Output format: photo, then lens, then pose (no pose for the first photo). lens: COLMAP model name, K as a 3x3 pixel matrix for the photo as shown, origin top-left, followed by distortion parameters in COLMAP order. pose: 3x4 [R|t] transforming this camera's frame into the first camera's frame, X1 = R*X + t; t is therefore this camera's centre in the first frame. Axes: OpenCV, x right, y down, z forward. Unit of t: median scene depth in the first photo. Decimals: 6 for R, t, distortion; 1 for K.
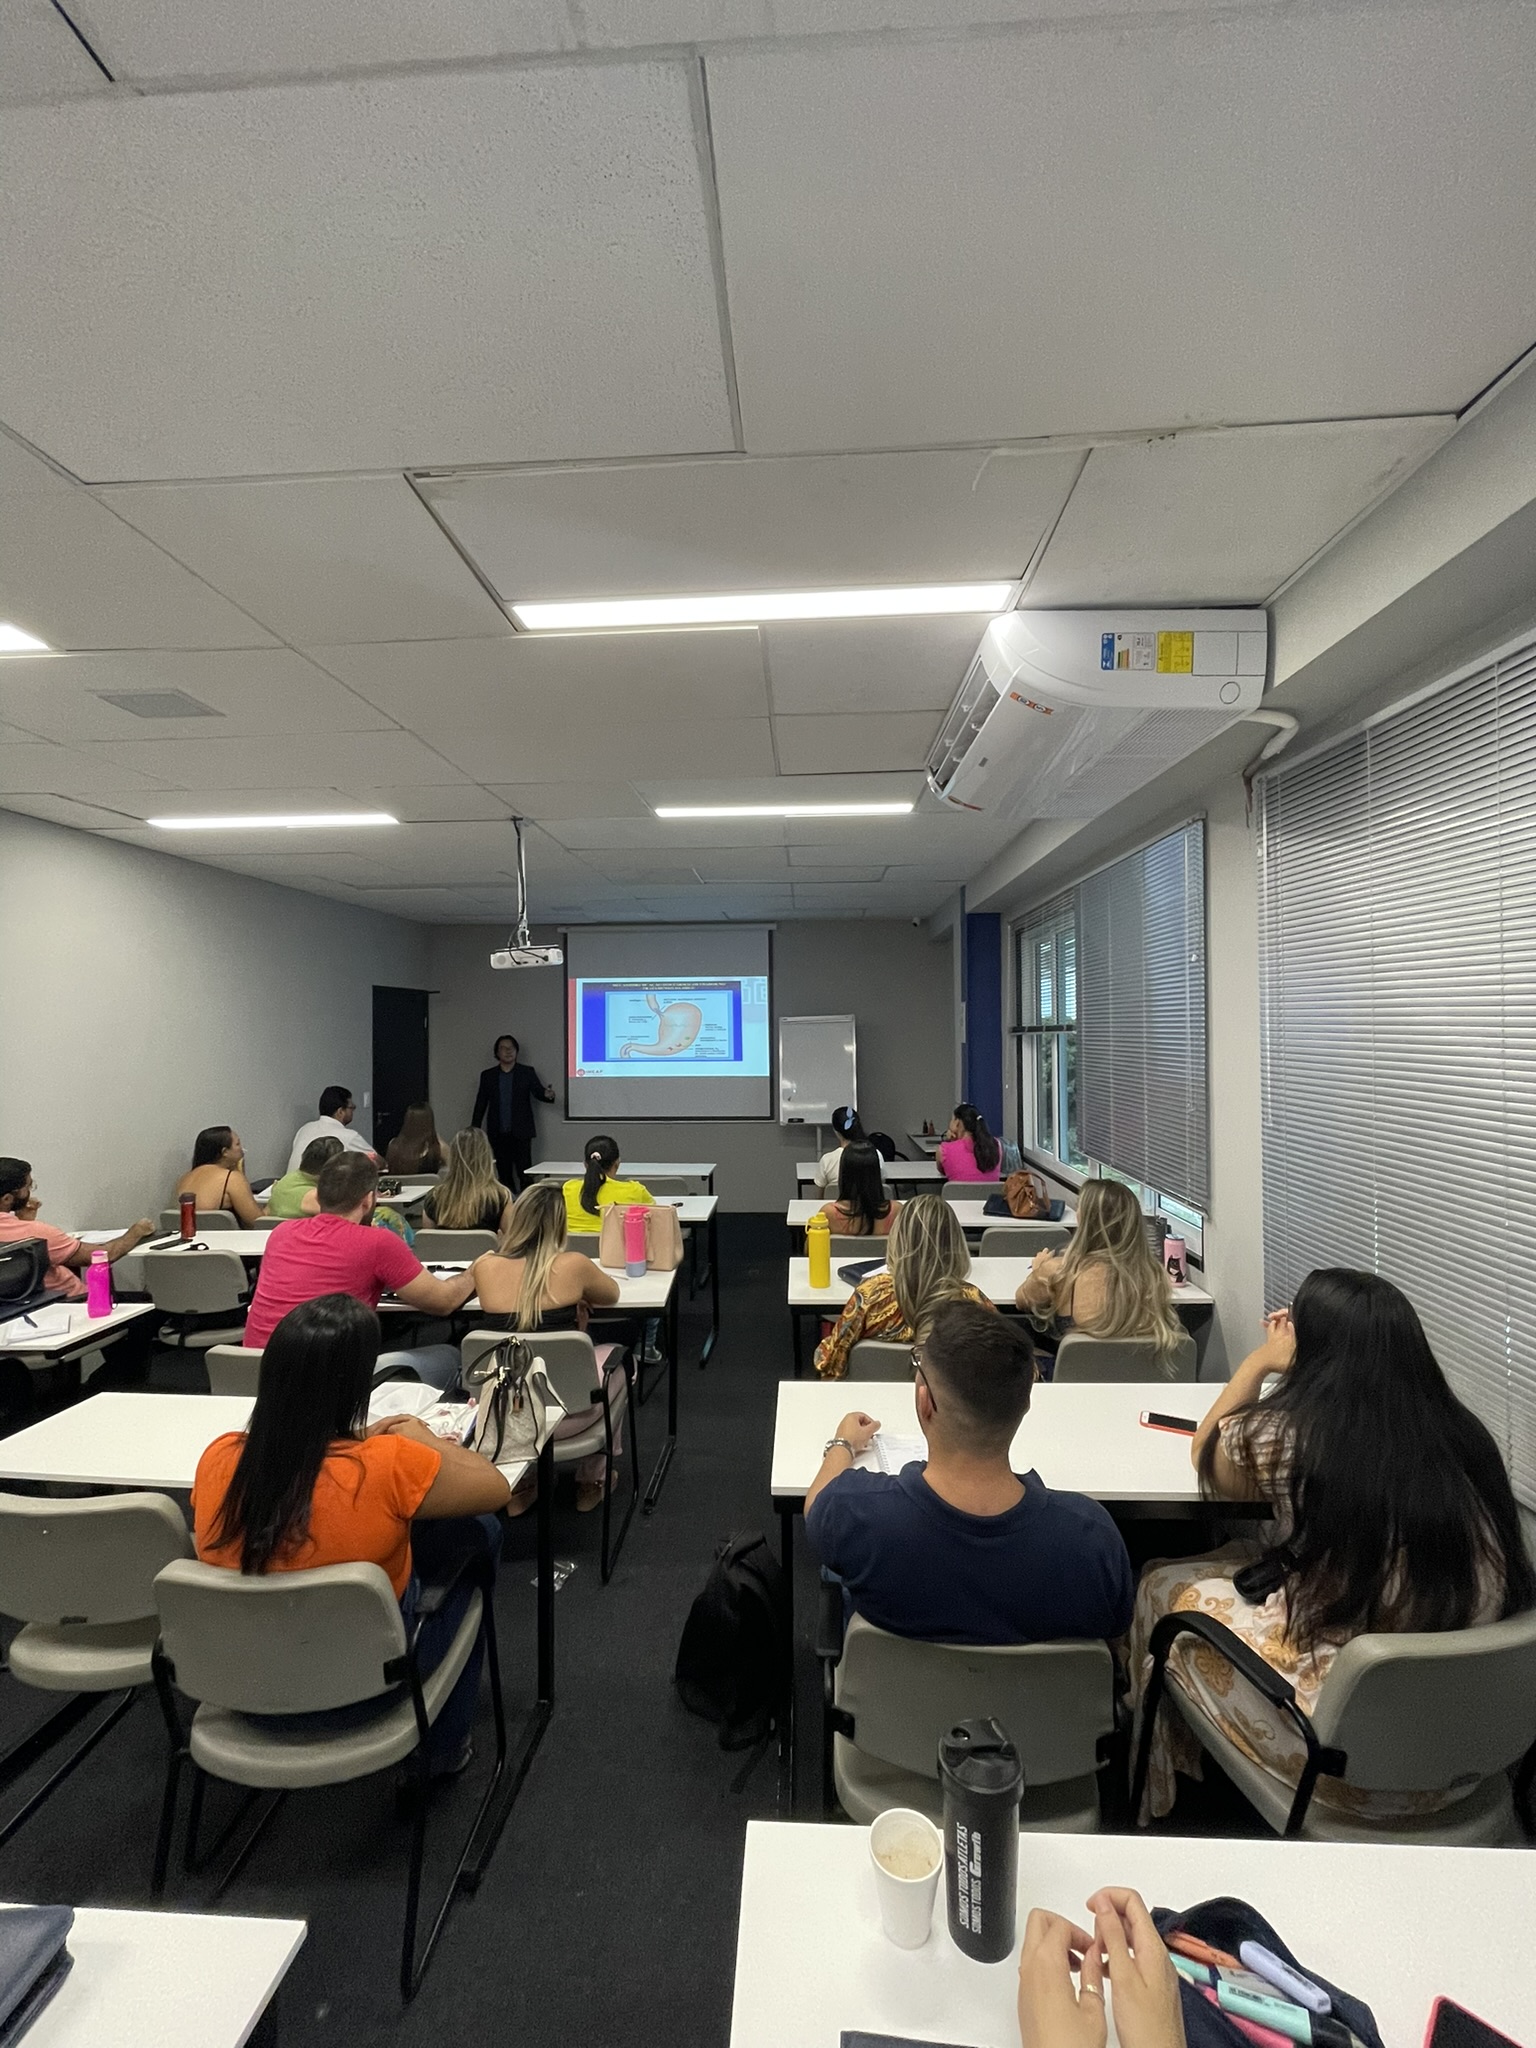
lens RADIAL K [[828.5, 0, 766.9], [0, 828.5, 1023.4], [0, 0, 1]] dist [-0.006297, -0.000193]
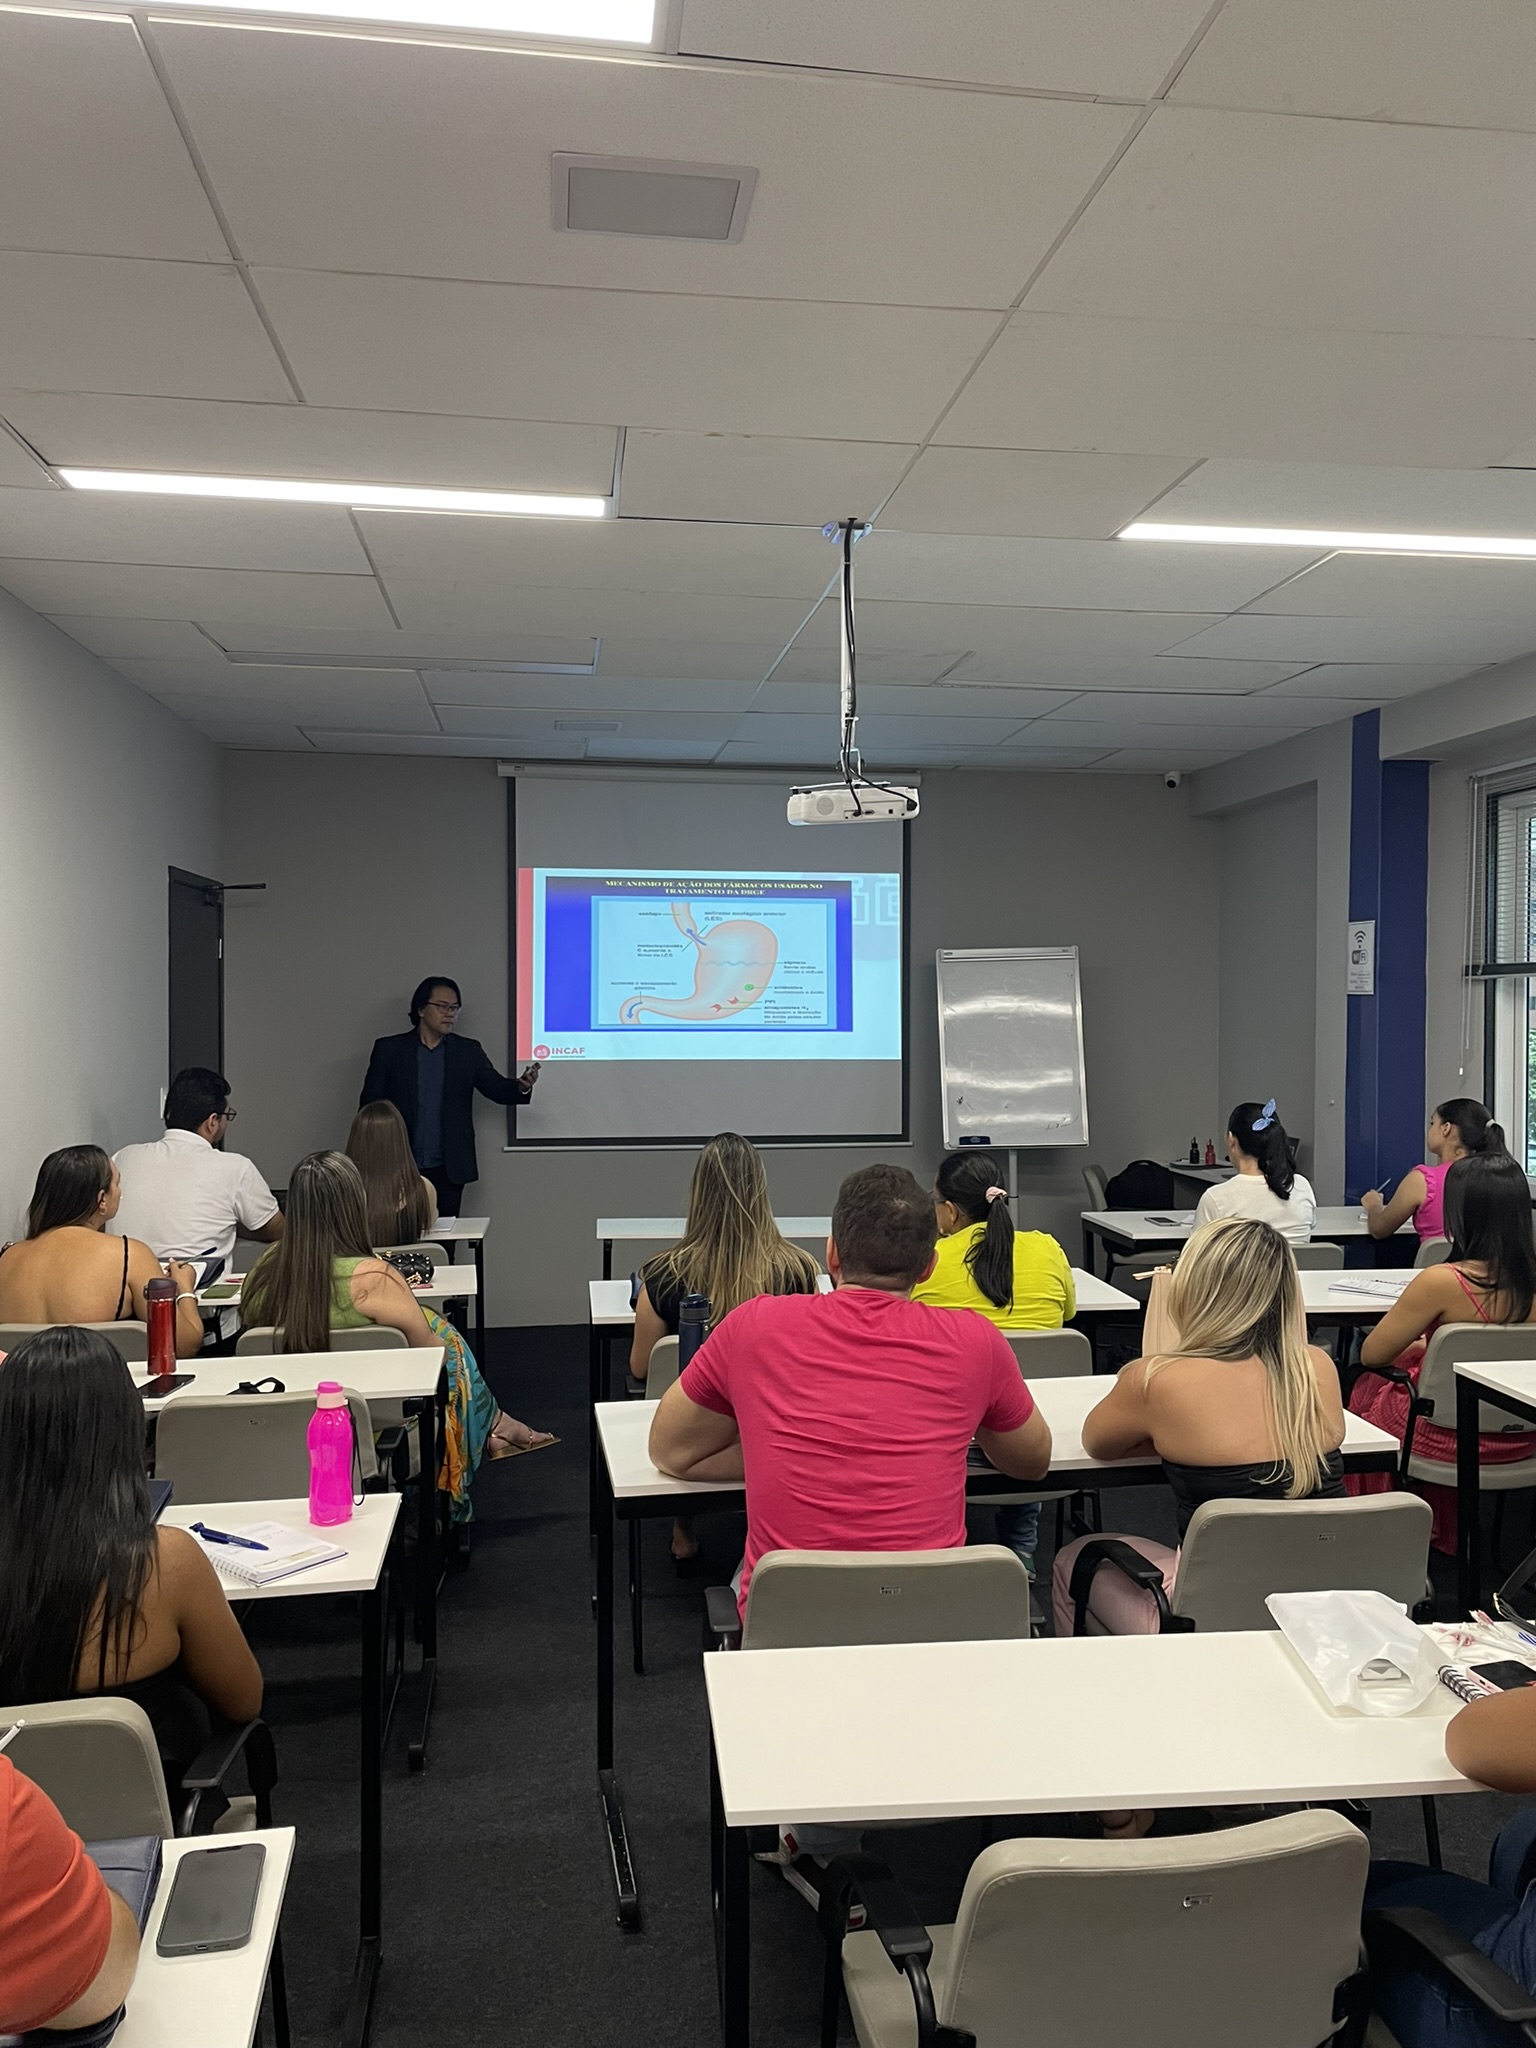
lens RADIAL K [[1548.9, 0, 774.9], [0, 1548.9, 1023.1], [0, 0, 1]] dist [0.088475, -0.112027]
pose [[0.981737, 0.008148, 0.190068, -0.267948], [-0.012568, 0.999678, 0.022060, 0.018551], [-0.189826, -0.024046, 0.981523, 0.032889]]
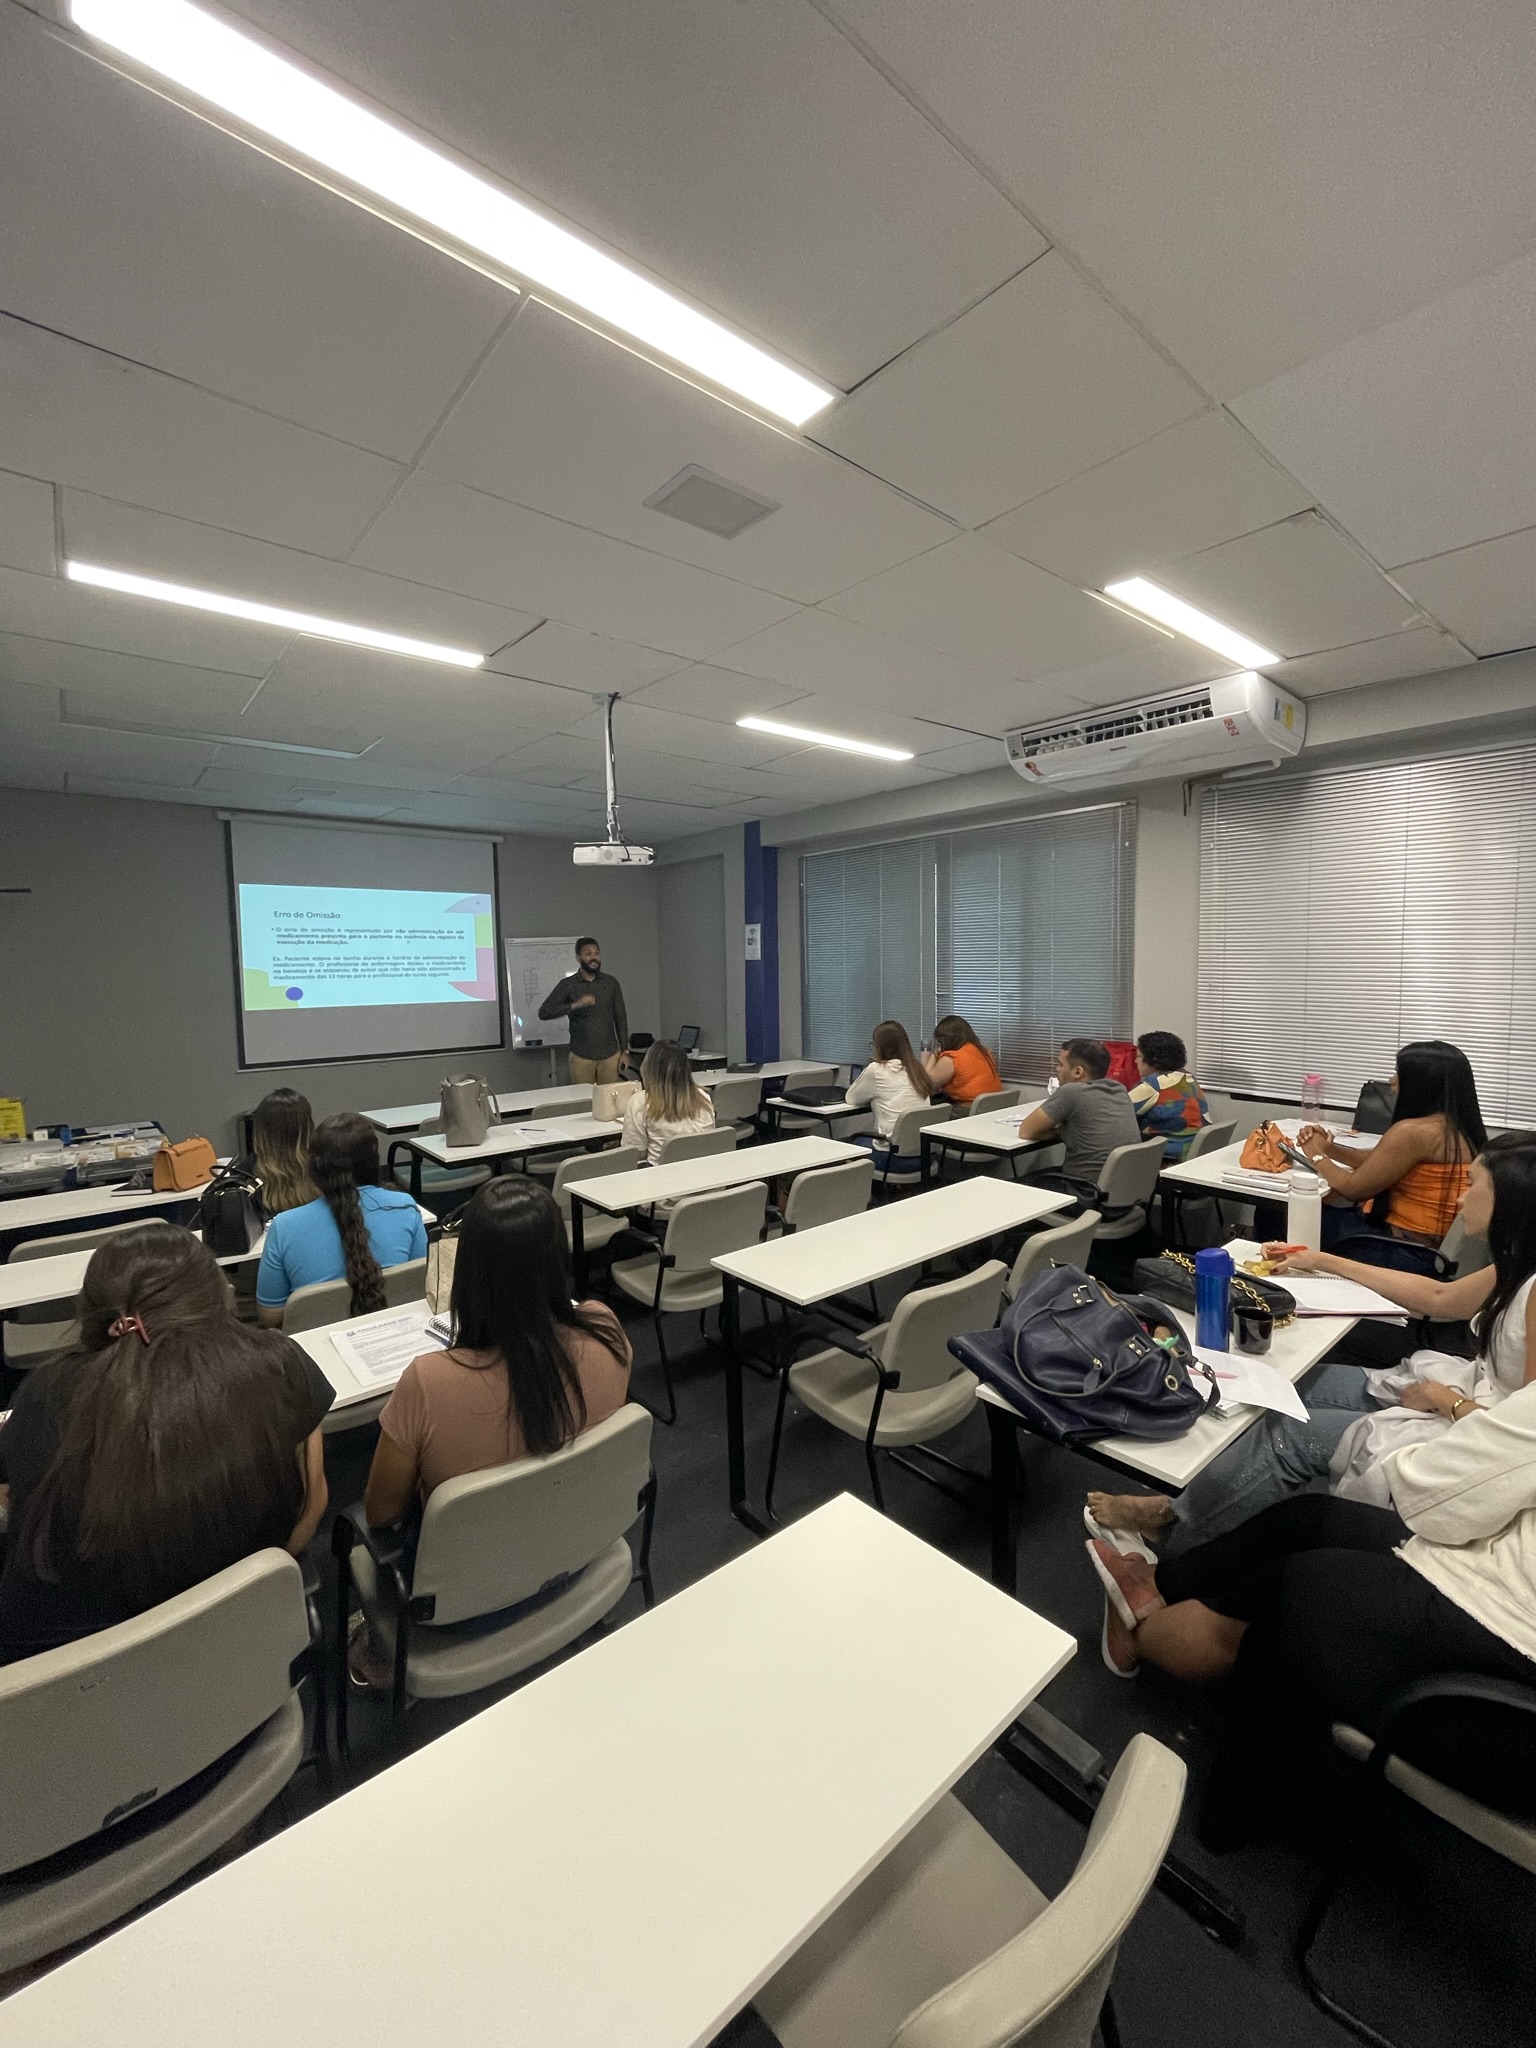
lens RADIAL K [[828.5, 0, 770.3], [0, 828.5, 1017.5], [0, 0, 1]] dist [-0.006297, -0.000193]
pose [[0.728302, -0.048554, 0.683534, -0.410532], [0.002625, 0.997677, 0.068071, 0.019128], [-0.685251, -0.047782, 0.726738, 0.113404]]
